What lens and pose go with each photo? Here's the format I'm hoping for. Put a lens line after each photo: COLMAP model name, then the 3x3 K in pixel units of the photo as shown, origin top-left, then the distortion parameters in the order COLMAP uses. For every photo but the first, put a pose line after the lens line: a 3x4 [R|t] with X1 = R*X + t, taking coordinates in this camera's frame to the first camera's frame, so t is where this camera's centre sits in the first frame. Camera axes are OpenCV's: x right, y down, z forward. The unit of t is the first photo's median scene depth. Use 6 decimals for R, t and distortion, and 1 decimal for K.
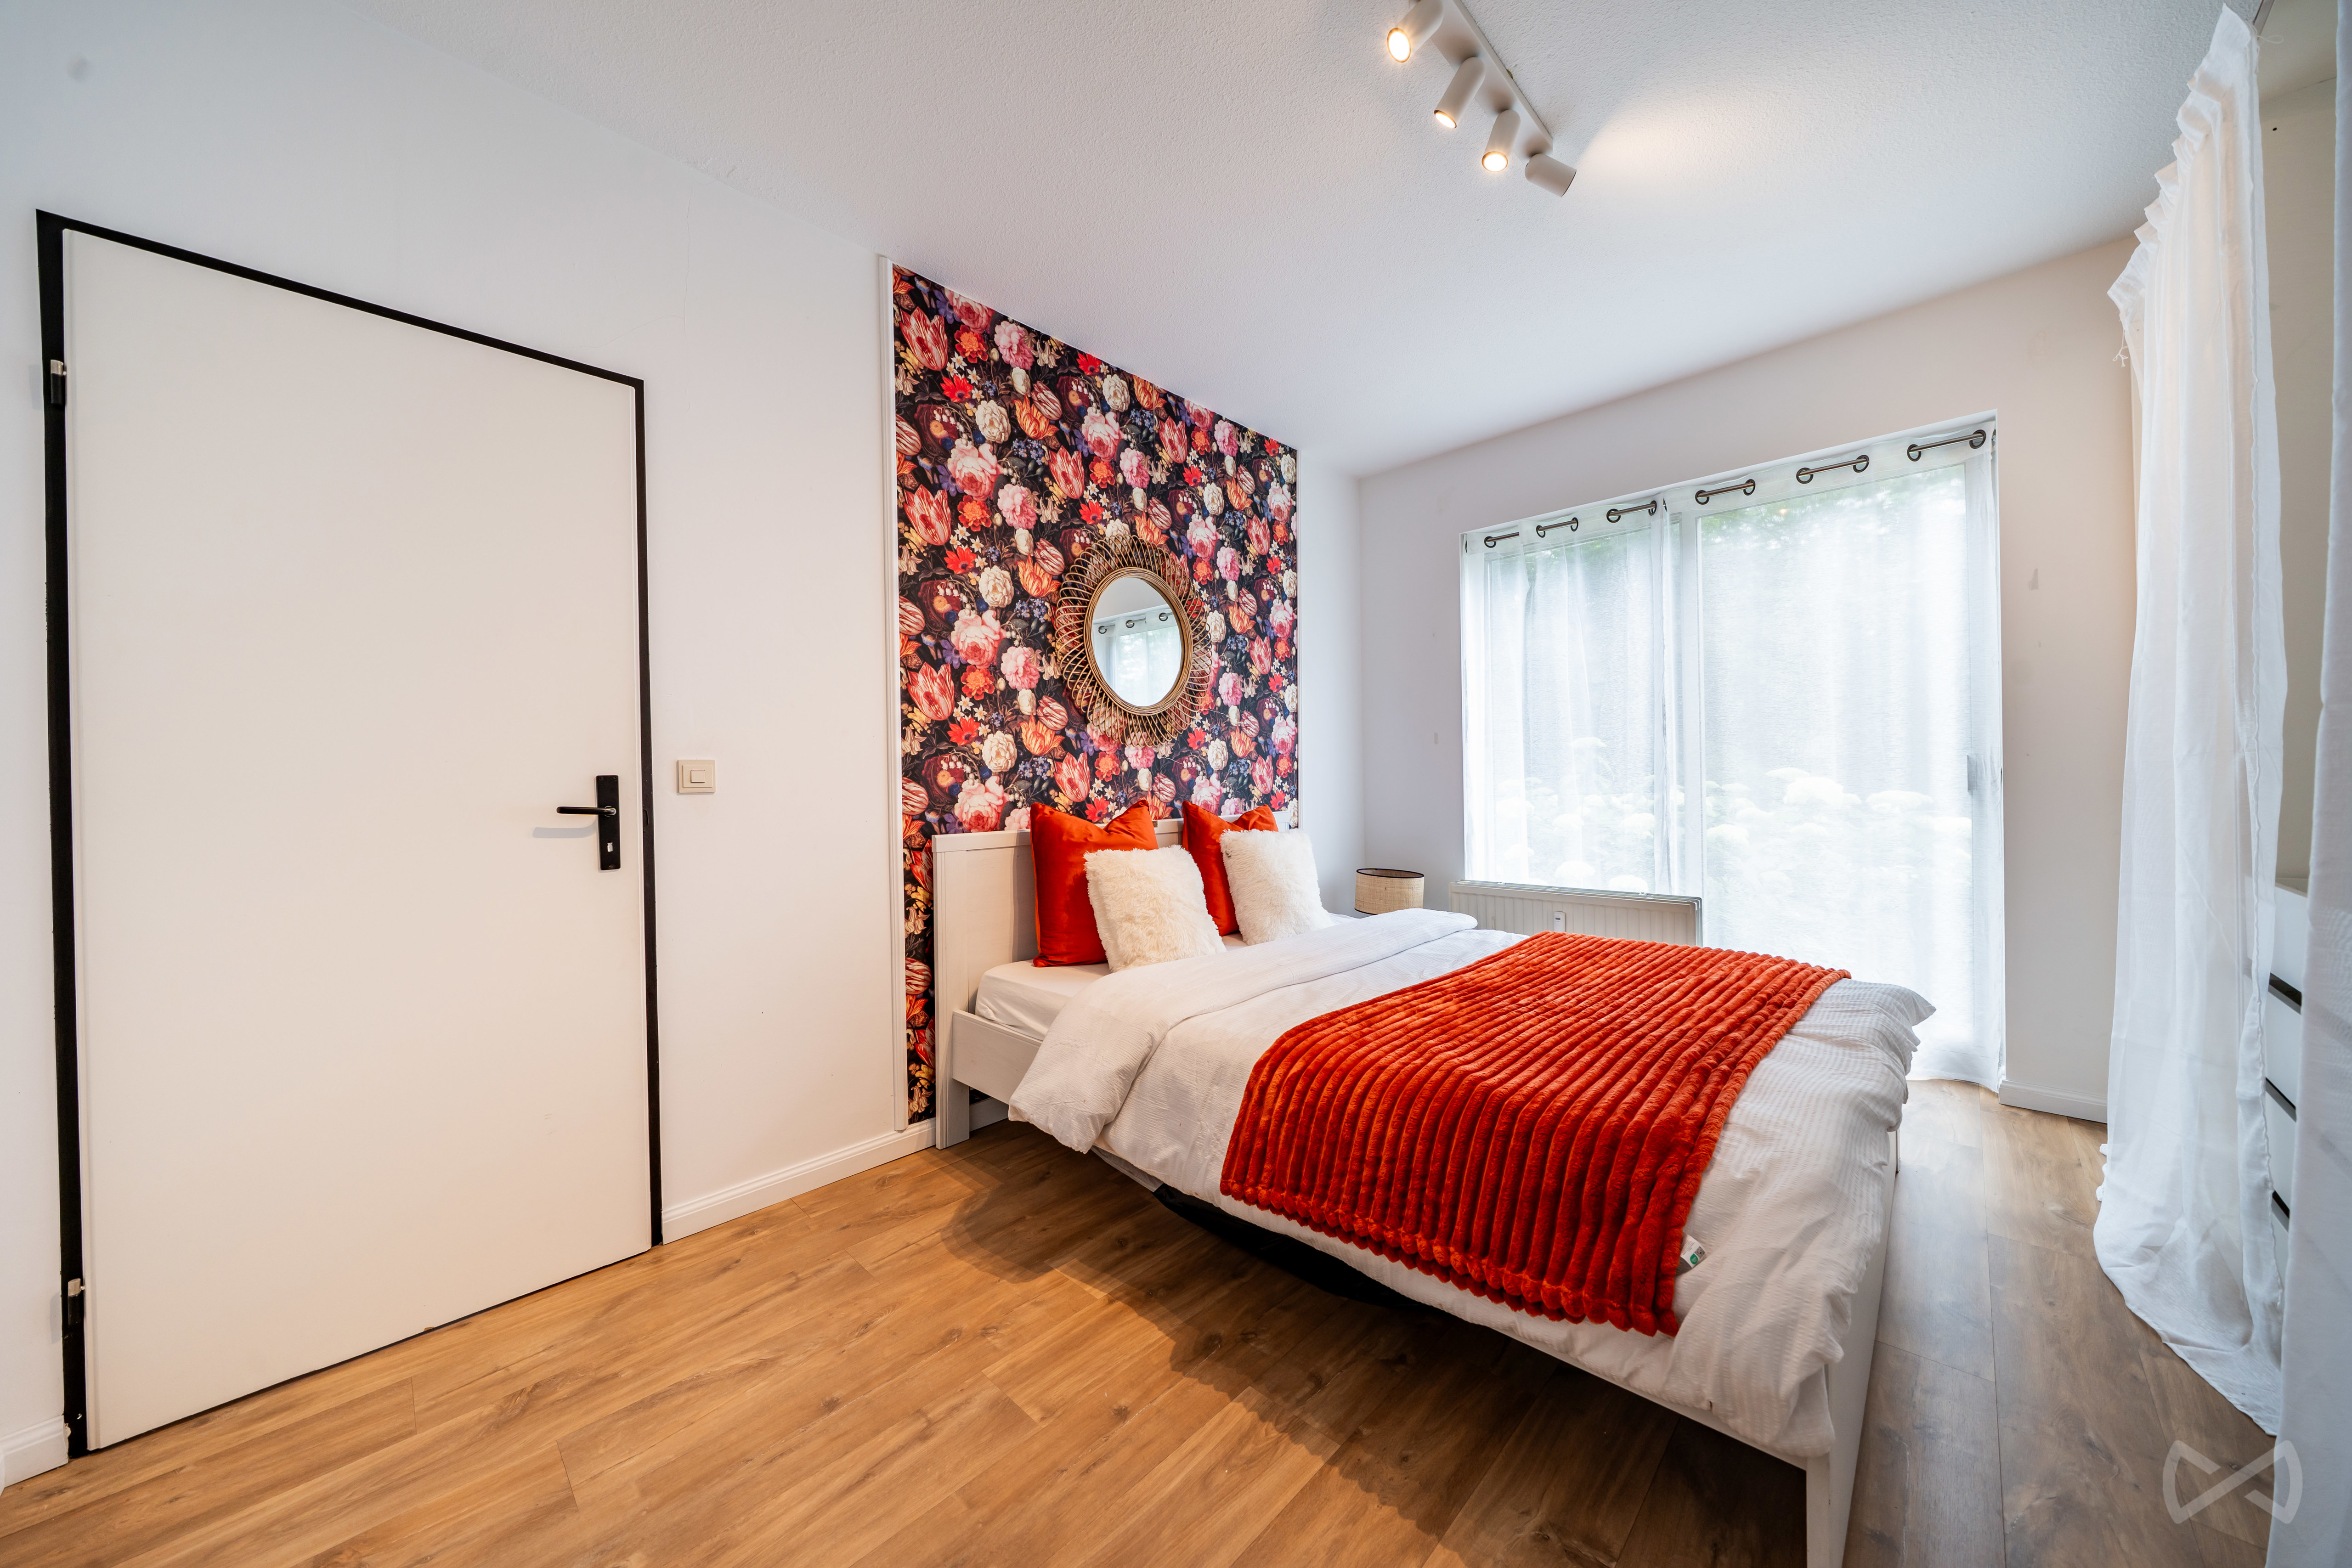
lens RADIAL K [[813.5, 0, 1158.3], [0, 813.5, 787.5], [0, 0, 1]] dist [-0.001290, -0.000214]
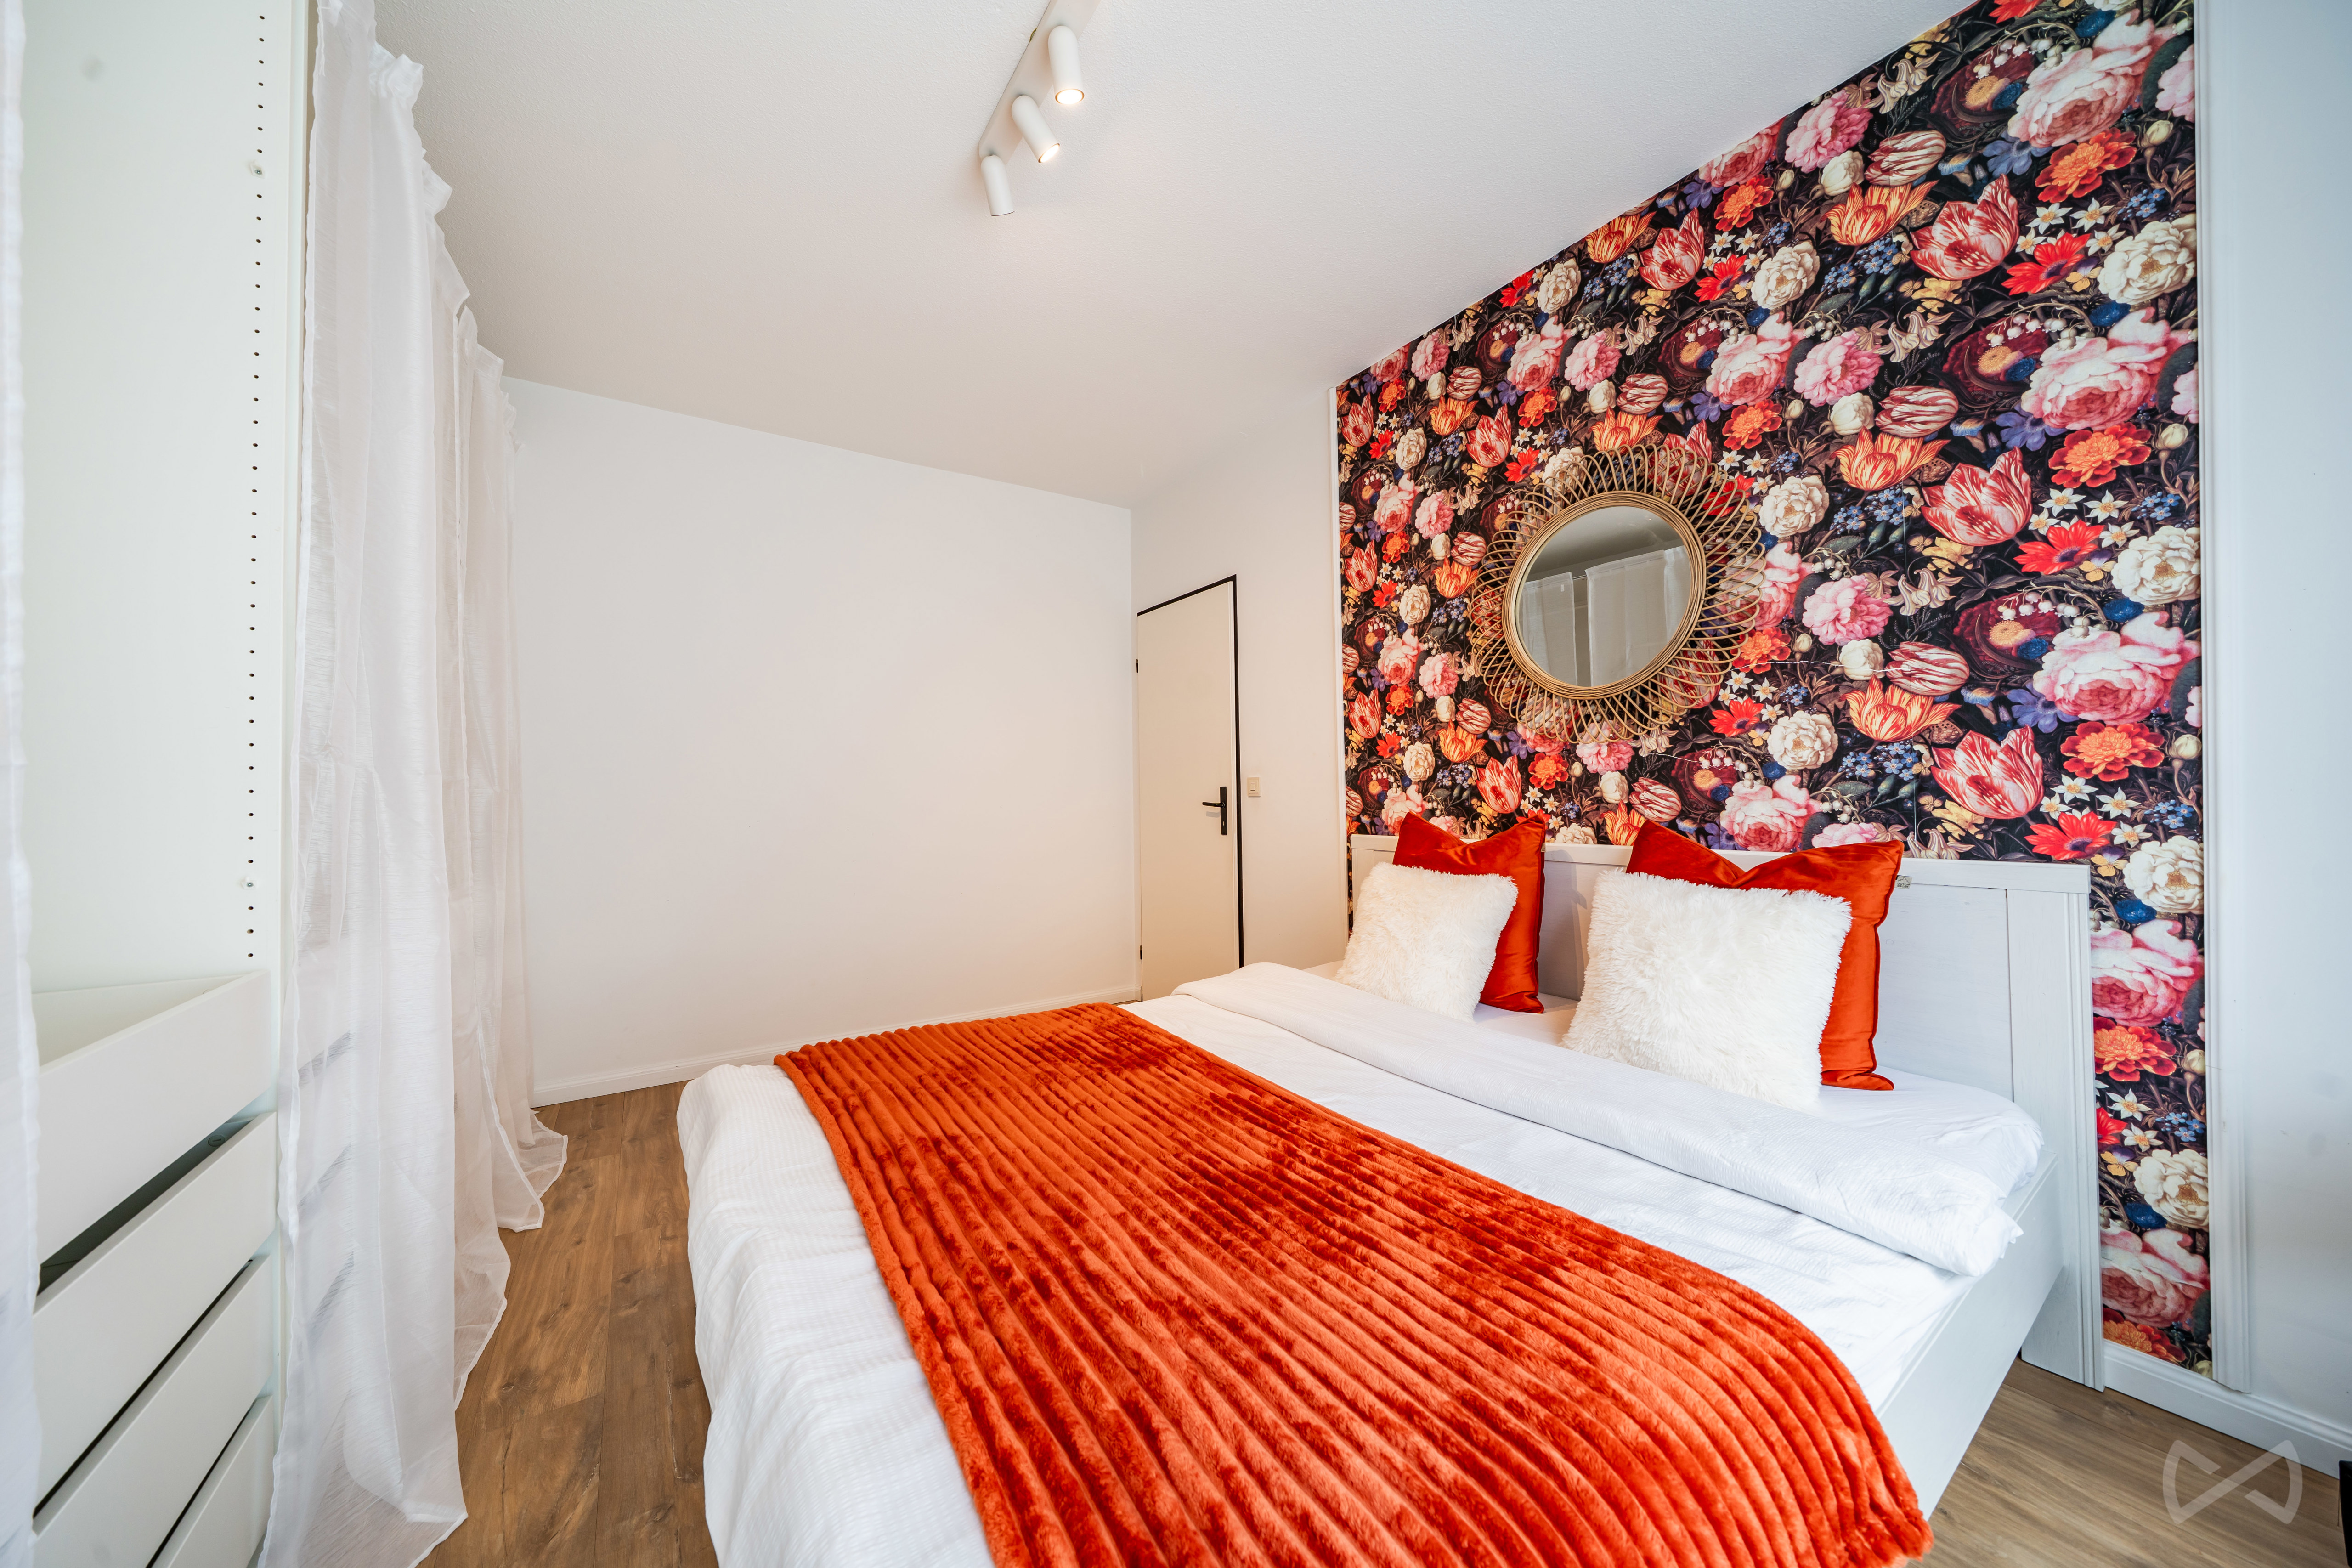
lens RADIAL K [[813.6, 0, 1159.9], [0, 813.6, 782.1], [0, 0, 1]] dist [-0.001290, -0.000214]
pose [[-0.219366, 0.008070, -0.975609, 0.826318], [0.012195, 0.999910, 0.005528, -0.024910], [0.975566, -0.010685, -0.219444, 0.832852]]
